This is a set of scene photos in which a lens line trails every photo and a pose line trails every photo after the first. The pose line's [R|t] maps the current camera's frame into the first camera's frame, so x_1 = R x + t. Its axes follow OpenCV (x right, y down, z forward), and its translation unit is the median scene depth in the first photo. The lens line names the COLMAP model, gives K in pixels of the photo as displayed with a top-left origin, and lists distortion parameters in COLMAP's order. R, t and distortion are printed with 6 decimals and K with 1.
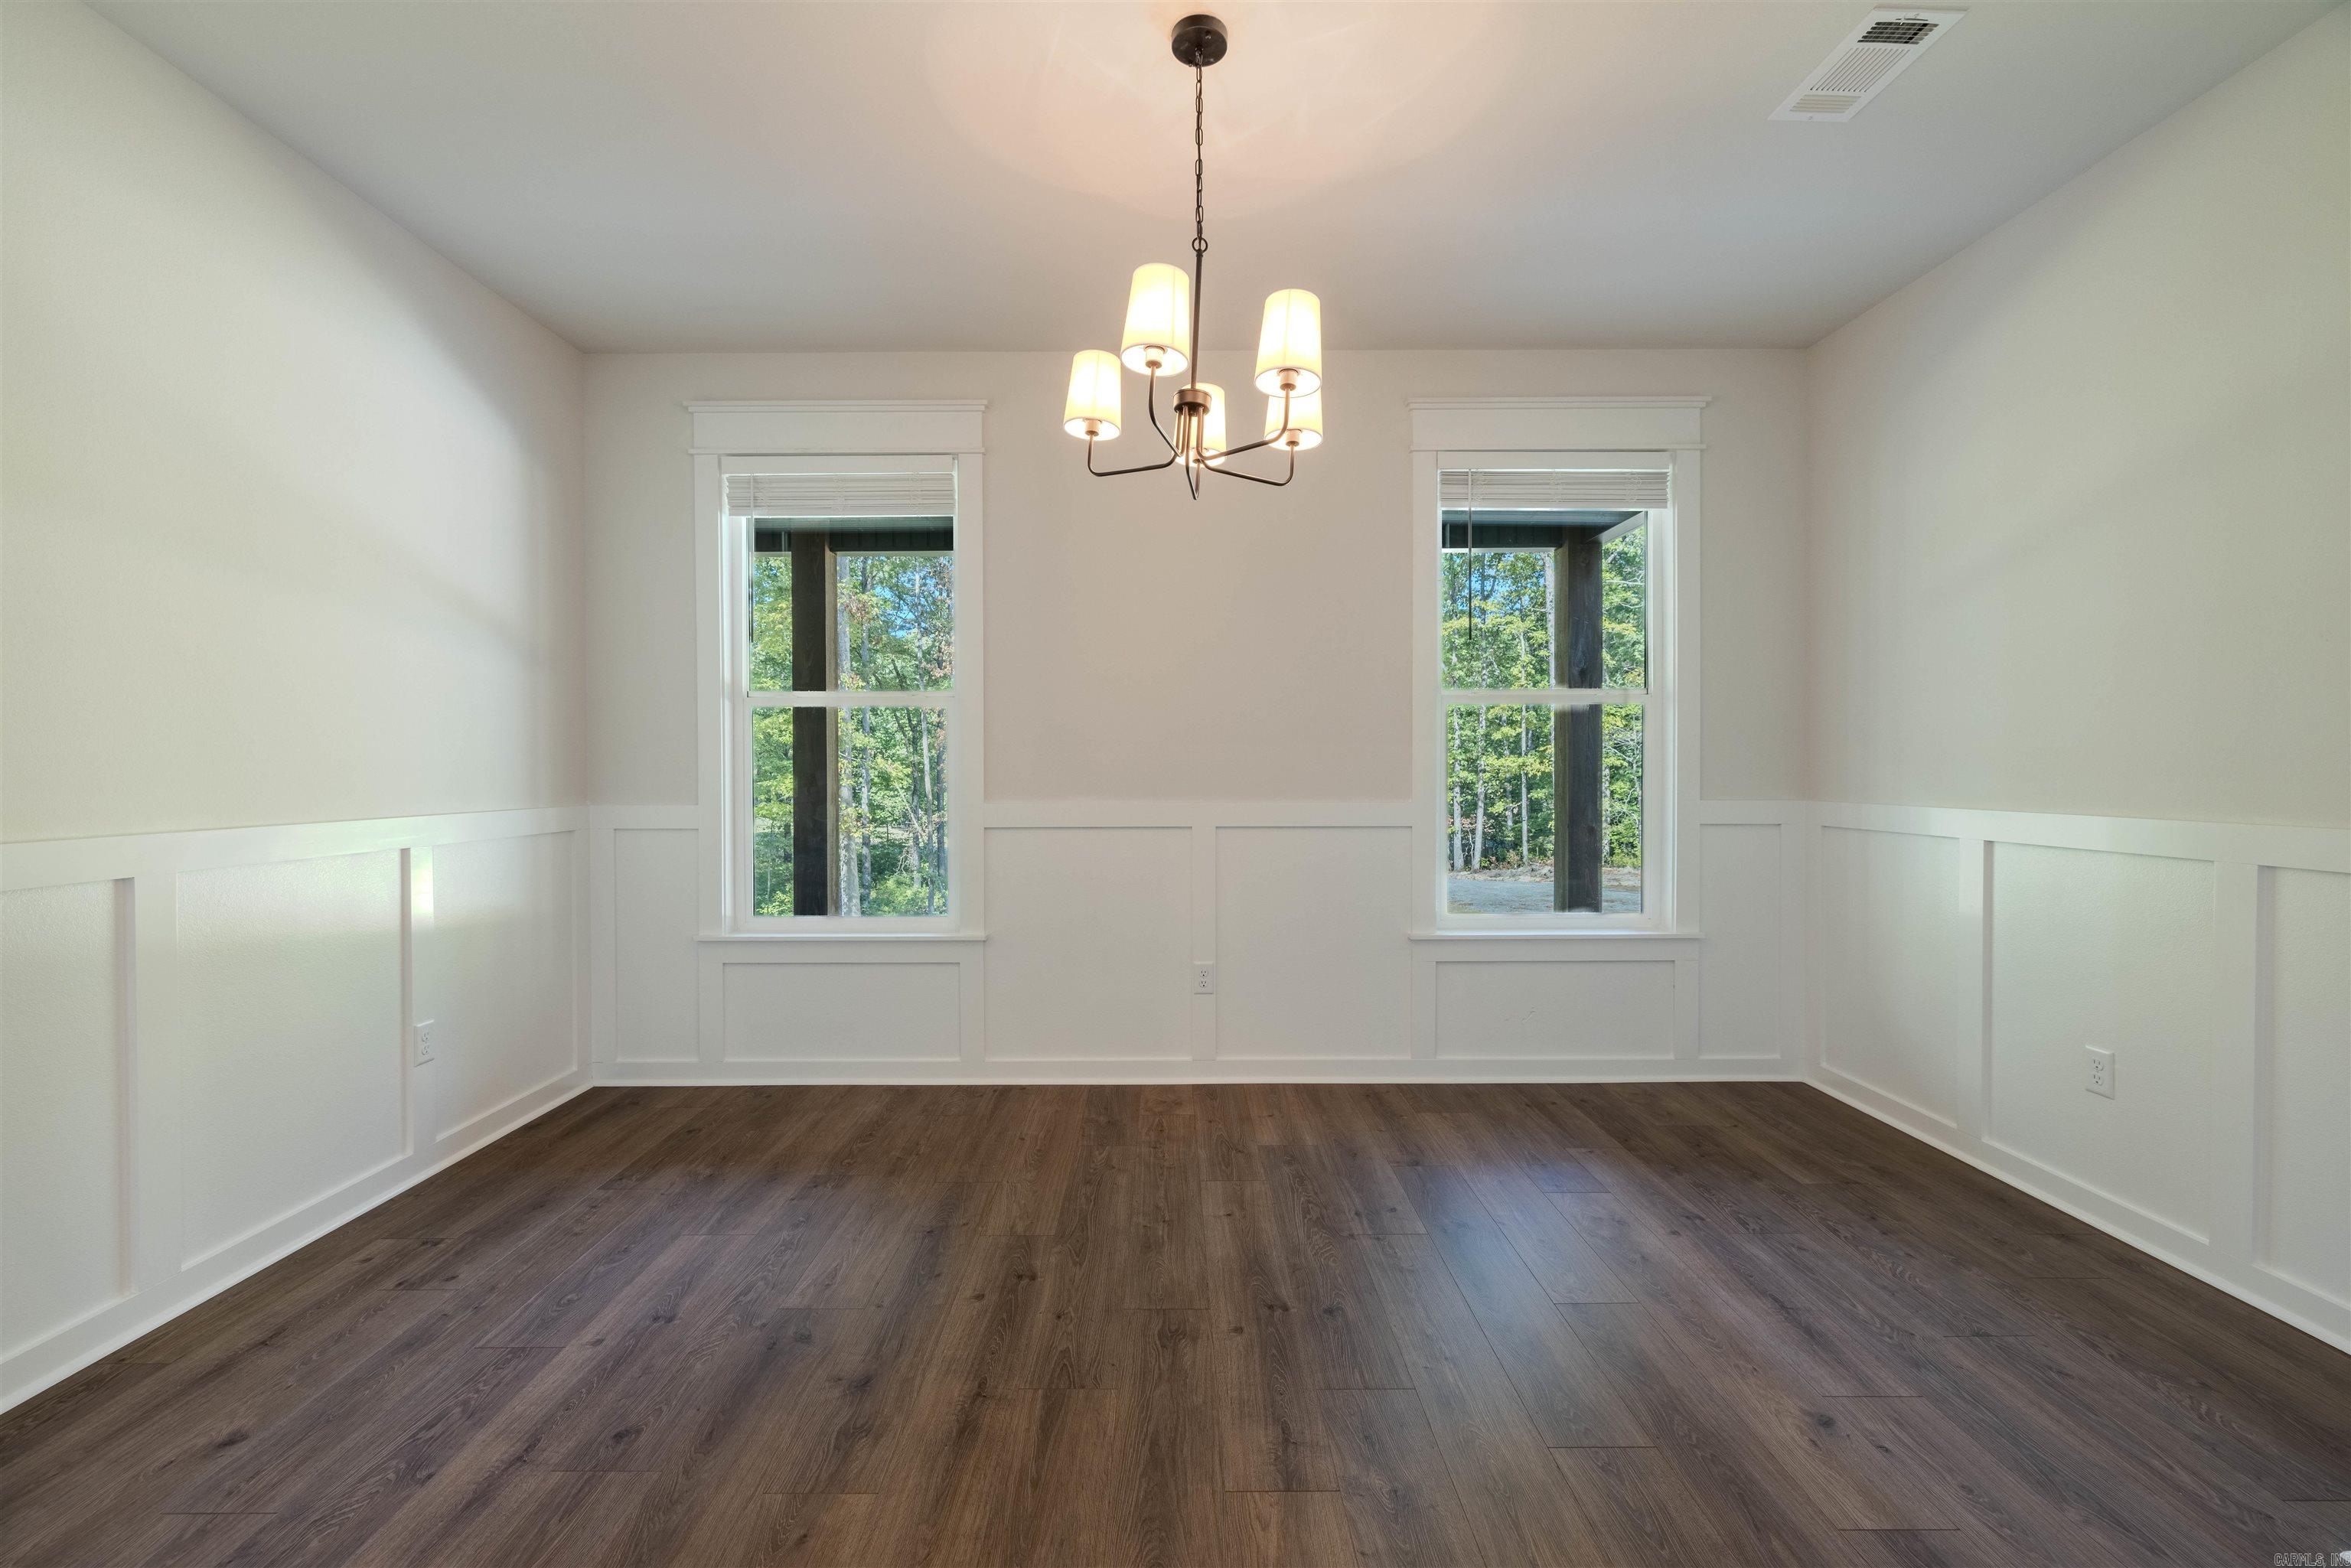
lens RADIAL K [[976.2, 0, 1154.3], [0, 976.2, 768.0], [0, 0, 1]] dist [-0.000831, -0.000845]
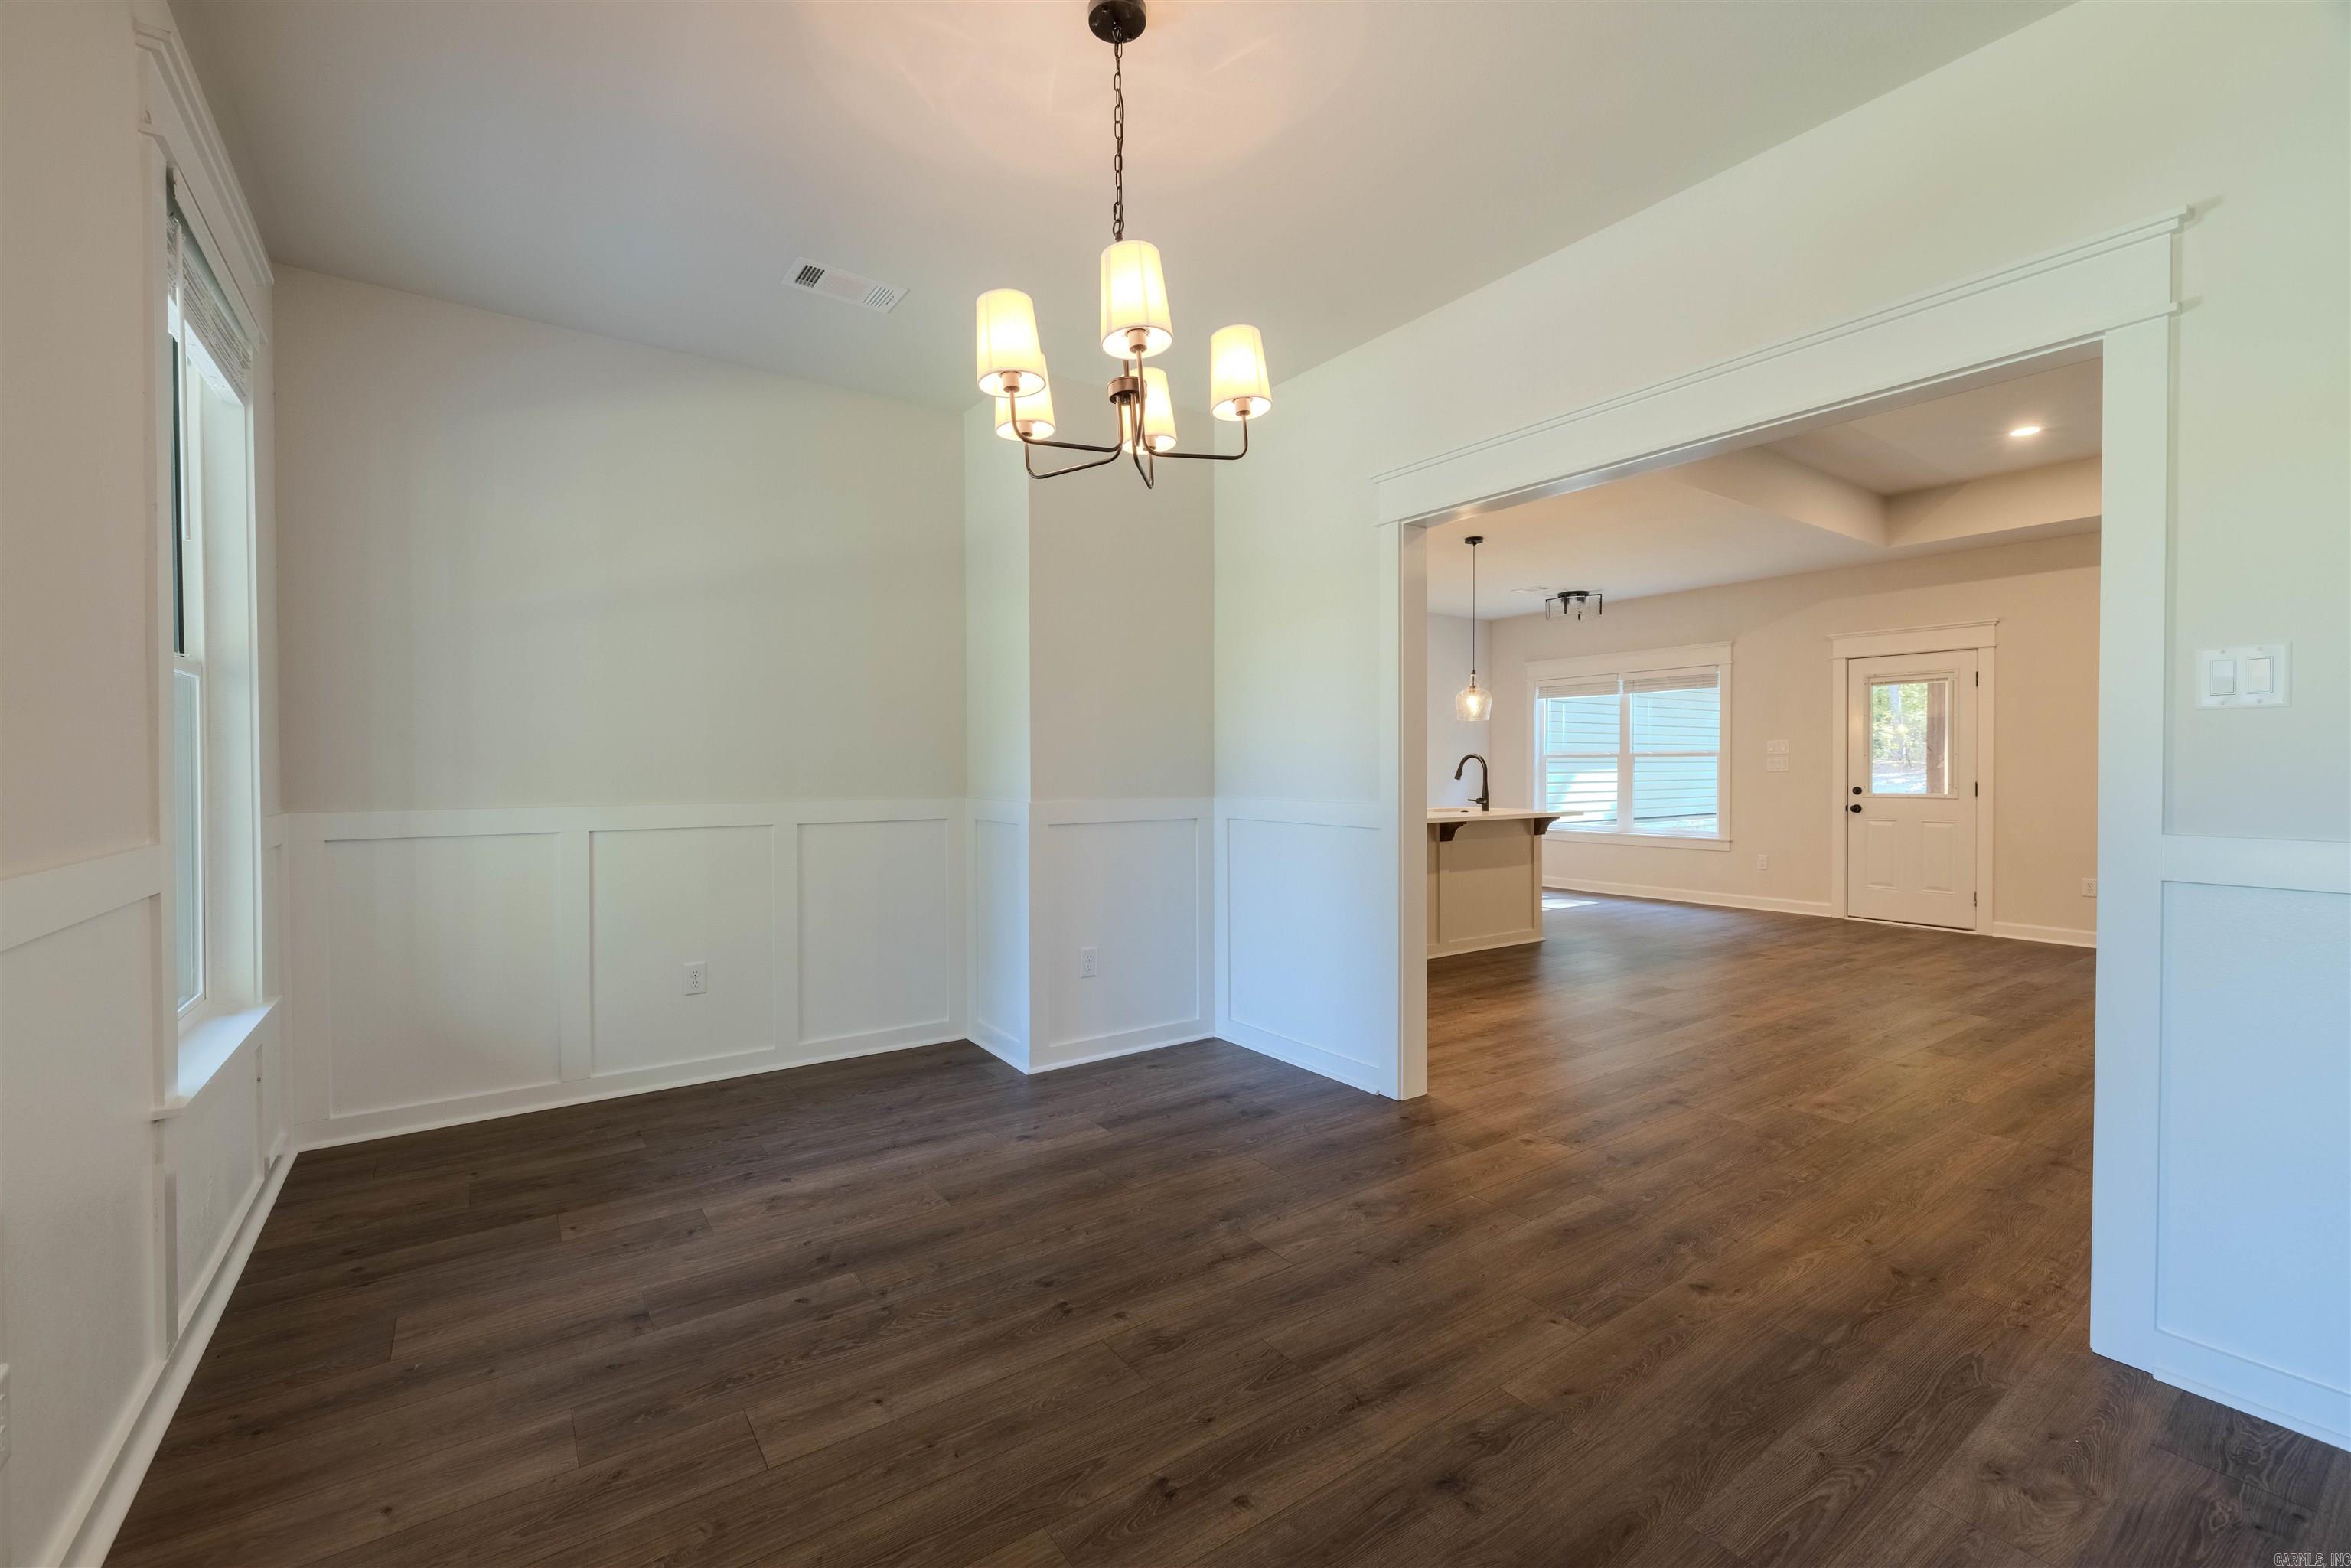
lens RADIAL K [[976.2, 0, 1182.9], [0, 976.2, 780.9], [0, 0, 1]] dist [-0.000831, -0.000845]
pose [[-0.588721, -0.008164, 0.808295, -0.746265], [0.007121, 0.999858, 0.015286, -0.000965], [-0.808305, 0.014755, -0.588579, 1.479181]]
